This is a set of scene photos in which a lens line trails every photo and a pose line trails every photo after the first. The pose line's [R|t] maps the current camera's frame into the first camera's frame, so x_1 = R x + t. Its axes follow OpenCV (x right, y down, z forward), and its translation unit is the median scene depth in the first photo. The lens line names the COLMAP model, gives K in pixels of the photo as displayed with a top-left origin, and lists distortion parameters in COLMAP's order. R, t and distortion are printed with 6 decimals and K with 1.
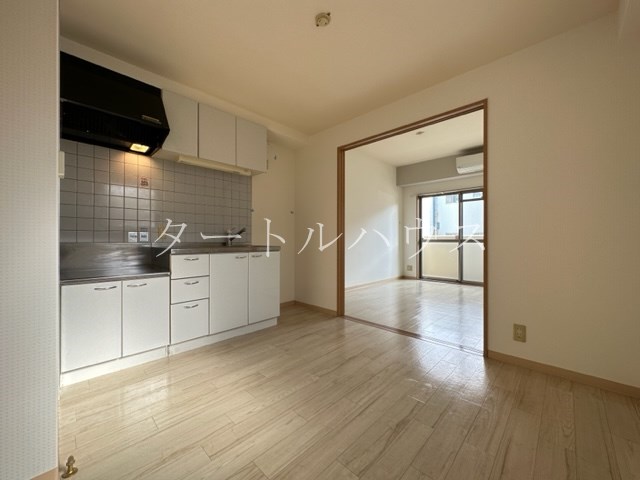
lens RADIAL K [[255.6, 0, 320.0], [0, 255.6, 238.2], [0, 0, 1]] dist [-0.001617, -0.000199]
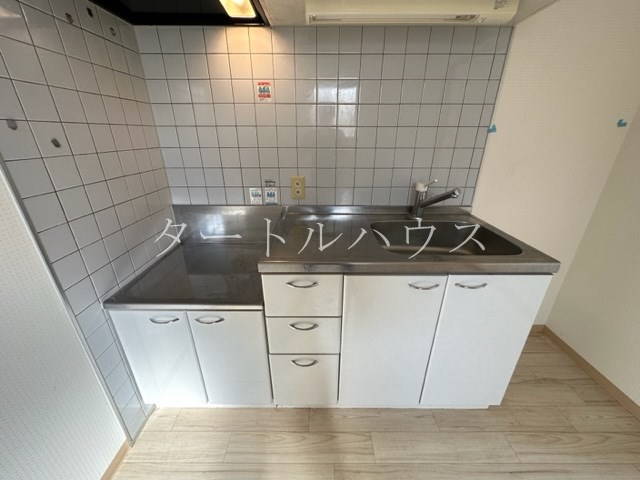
lens RADIAL K [[255.6, 0, 318.8], [0, 255.6, 239.0], [0, 0, 1]] dist [-0.001617, -0.000199]
pose [[0.692381, 0.277065, -0.666215, -0.158140], [0.004585, 0.921626, 0.388051, -0.122265], [0.721517, -0.271734, 0.636846, 0.571757]]
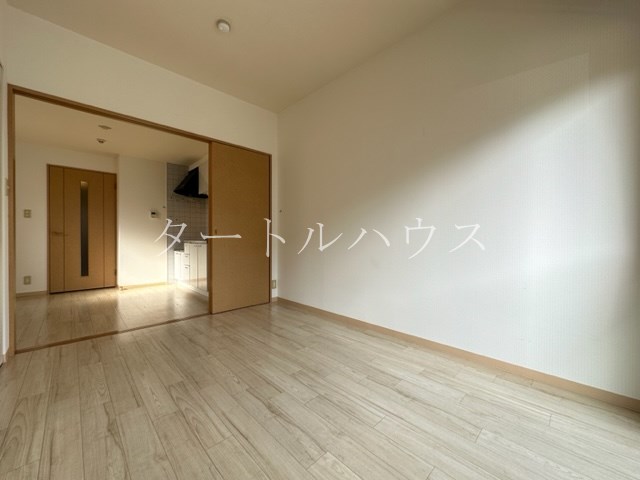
lens RADIAL K [[255.6, 0, 324.8], [0, 255.6, 238.5], [0, 0, 1]] dist [-0.001617, -0.000199]
pose [[-0.002452, 0.015566, -0.999876, 1.211649], [0.002153, 0.999877, 0.015561, -0.004895], [0.999995, -0.002114, -0.002485, 1.613954]]
